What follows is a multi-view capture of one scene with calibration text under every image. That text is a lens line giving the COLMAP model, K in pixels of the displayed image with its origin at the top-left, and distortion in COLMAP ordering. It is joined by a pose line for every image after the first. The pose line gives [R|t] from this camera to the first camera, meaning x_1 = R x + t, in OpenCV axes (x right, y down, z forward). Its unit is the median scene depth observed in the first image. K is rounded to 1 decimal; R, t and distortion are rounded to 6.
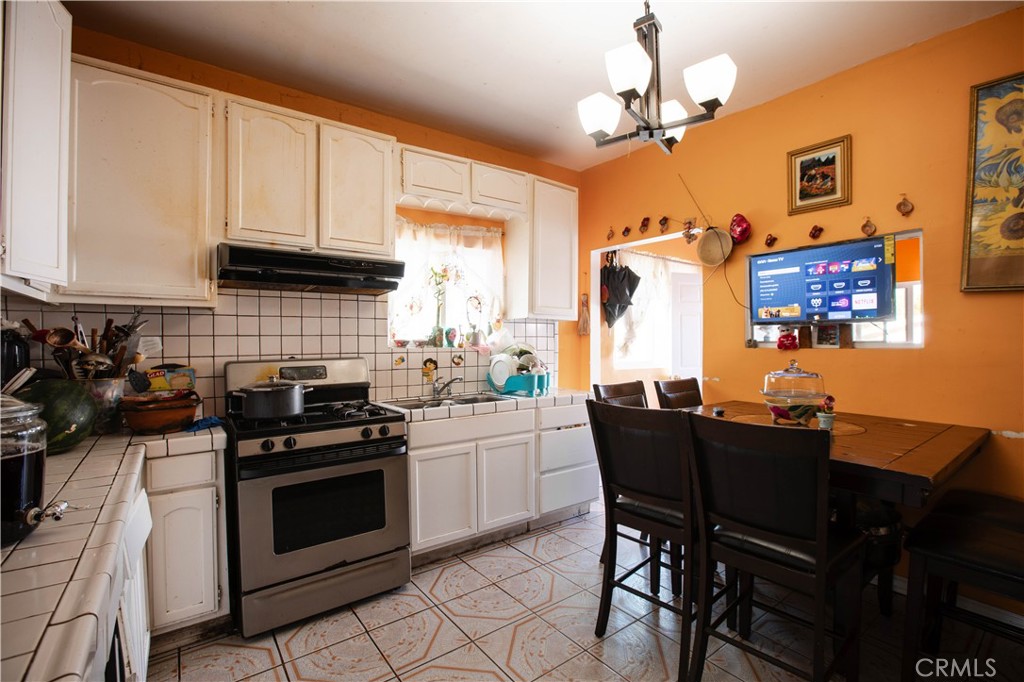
lens RADIAL K [[468.5, 0, 517.1], [0, 468.5, 344.8], [0, 0, 1]] dist [-0.059389, 0.021263]
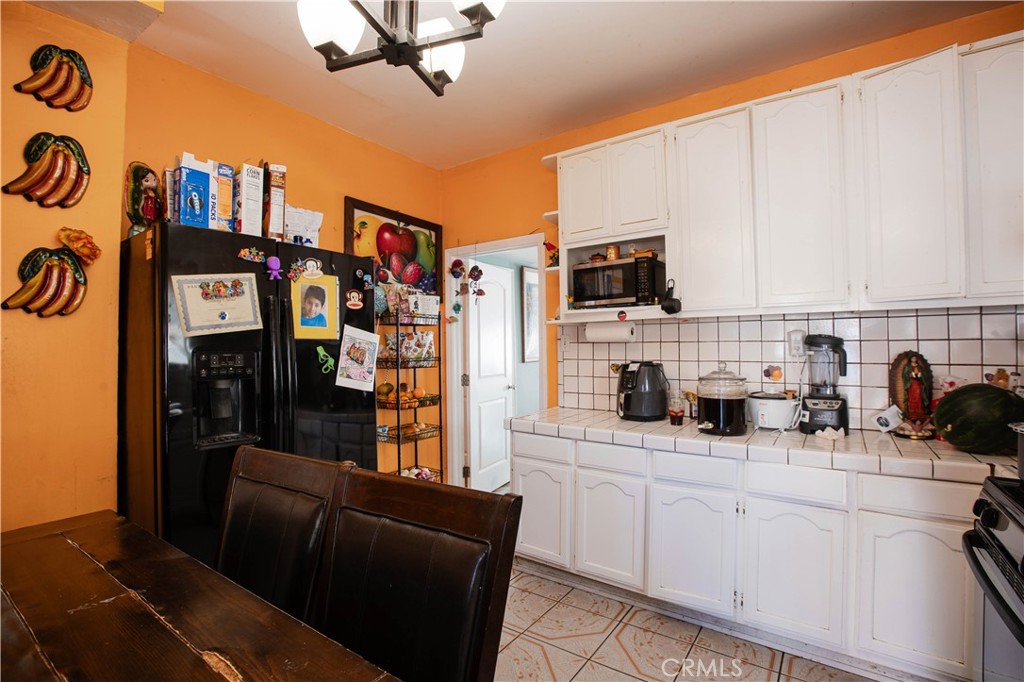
lens RADIAL K [[468.5, 0, 517.1], [0, 468.5, 344.8], [0, 0, 1]] dist [-0.059389, 0.021263]
pose [[-0.951827, 0.002738, -0.306622, 0.249419], [0.004768, 0.999971, -0.005871, -0.009785], [0.306598, -0.007051, -0.951813, 1.253629]]
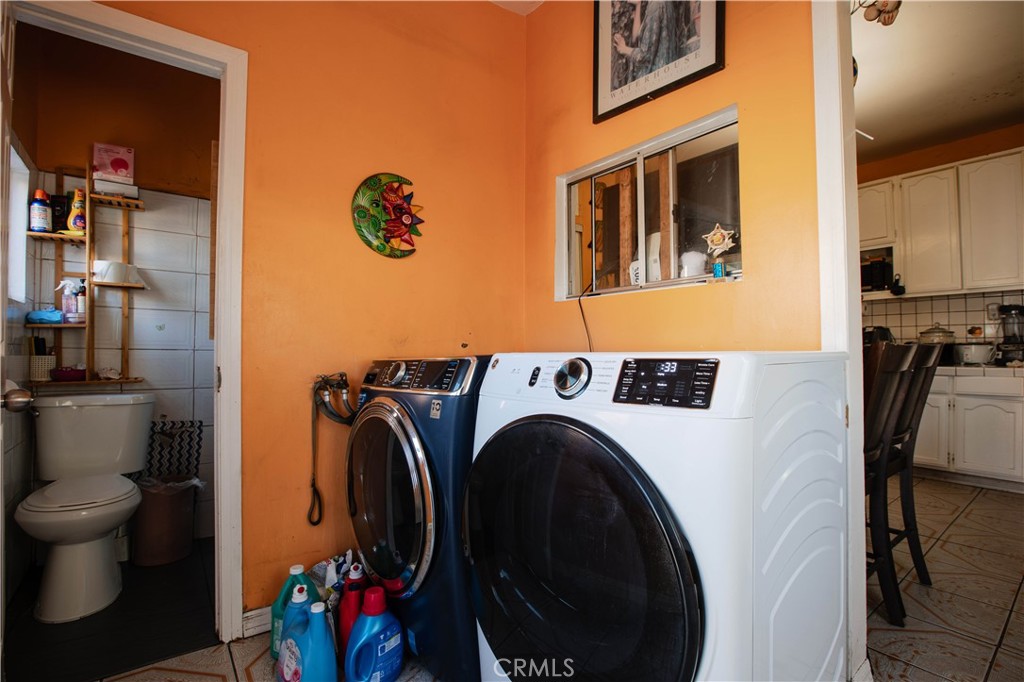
lens RADIAL K [[472.2, 0, 510.2], [0, 472.2, 343.3], [0, 0, 1]] dist [-0.044428, 0.010502]
pose [[-0.999961, 0.007427, -0.004697, 1.085051], [0.007451, 0.999959, -0.005135, 0.096879], [0.004658, -0.005170, -0.999976, 2.096853]]
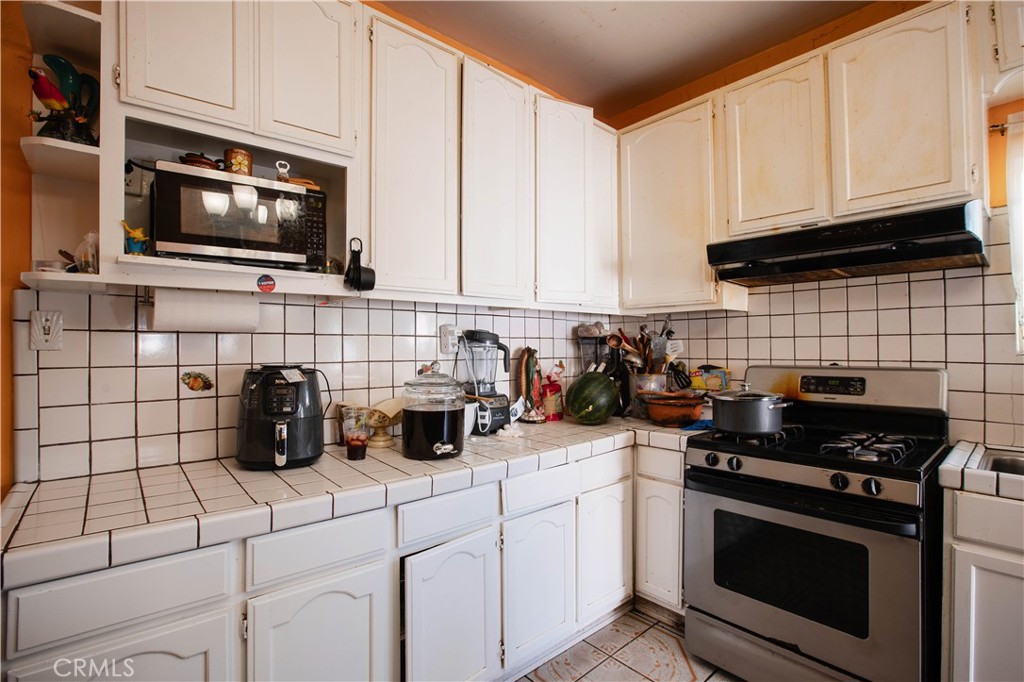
lens RADIAL K [[468.5, 0, 517.1], [0, 468.5, 344.8], [0, 0, 1]] dist [-0.059389, 0.021263]
pose [[0.072687, 0.003403, -0.997349, 0.298135], [-0.002890, 0.999991, 0.003202, -0.007675], [0.997351, 0.002649, 0.072696, 0.492312]]
